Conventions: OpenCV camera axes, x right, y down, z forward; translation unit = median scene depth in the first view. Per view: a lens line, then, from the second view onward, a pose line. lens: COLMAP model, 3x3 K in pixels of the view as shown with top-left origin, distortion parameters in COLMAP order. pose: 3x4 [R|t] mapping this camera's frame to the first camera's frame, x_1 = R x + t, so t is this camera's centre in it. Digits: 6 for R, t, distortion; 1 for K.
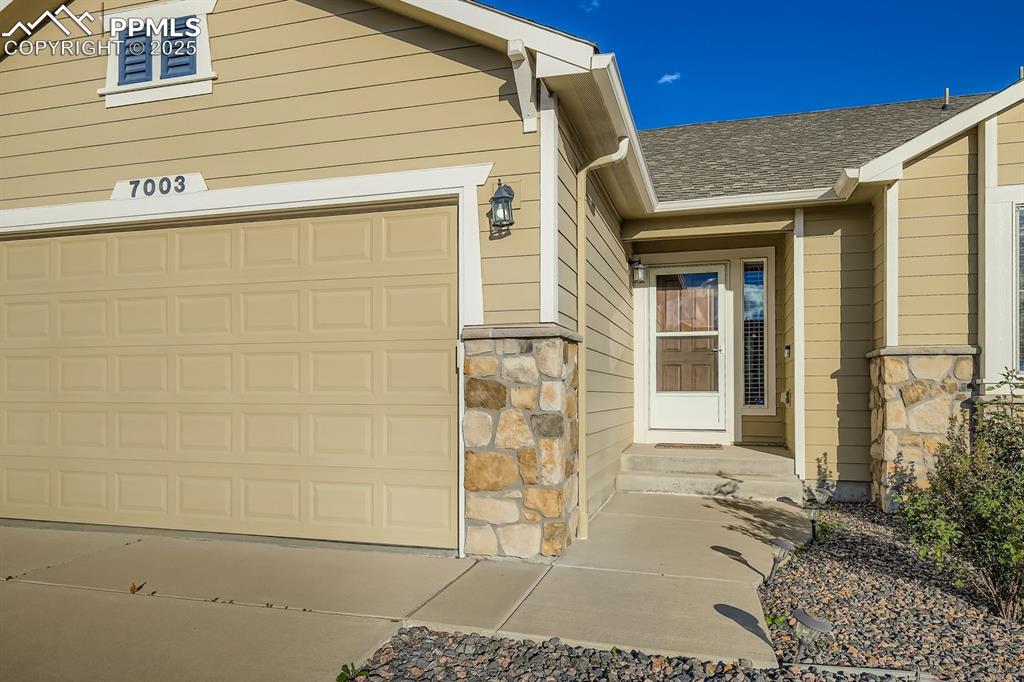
lens RADIAL K [[580.0, 0, 512.4], [0, 580.0, 344.3], [0, 0, 1]] dist [0.023004, -0.023671]
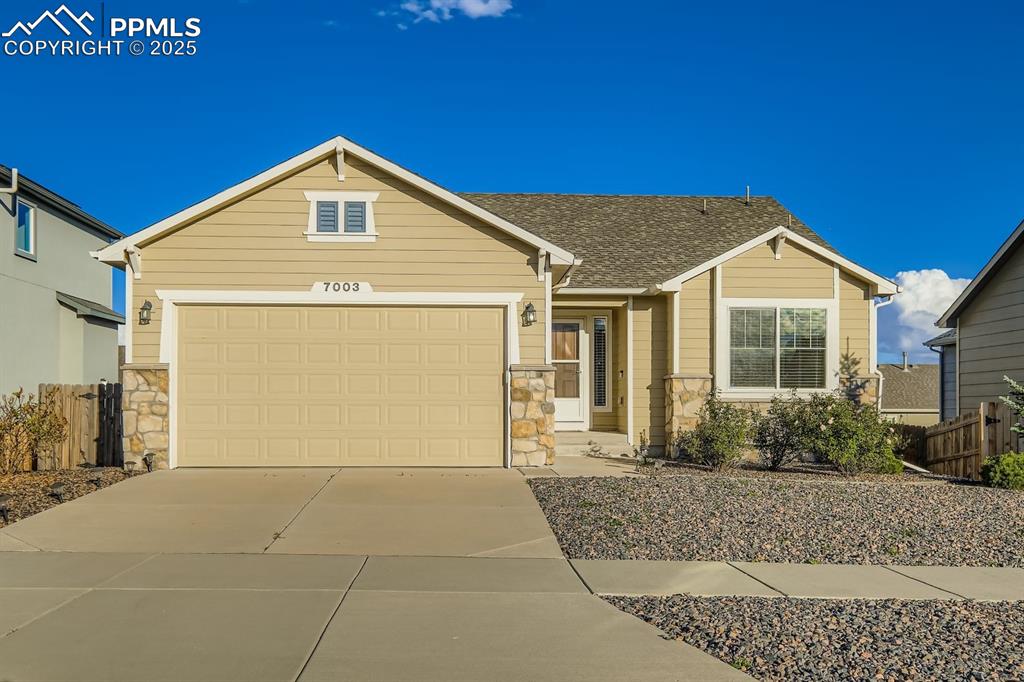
lens RADIAL K [[457.7, 0, 512.0], [0, 457.7, 341.0], [0, 0, 1]] dist [0.000518, 0.000195]
pose [[0.970721, 0.032676, 0.237978, -0.286049], [-0.021707, 0.998584, -0.048568, -0.021112], [-0.239228, 0.041980, 0.970055, -0.410581]]
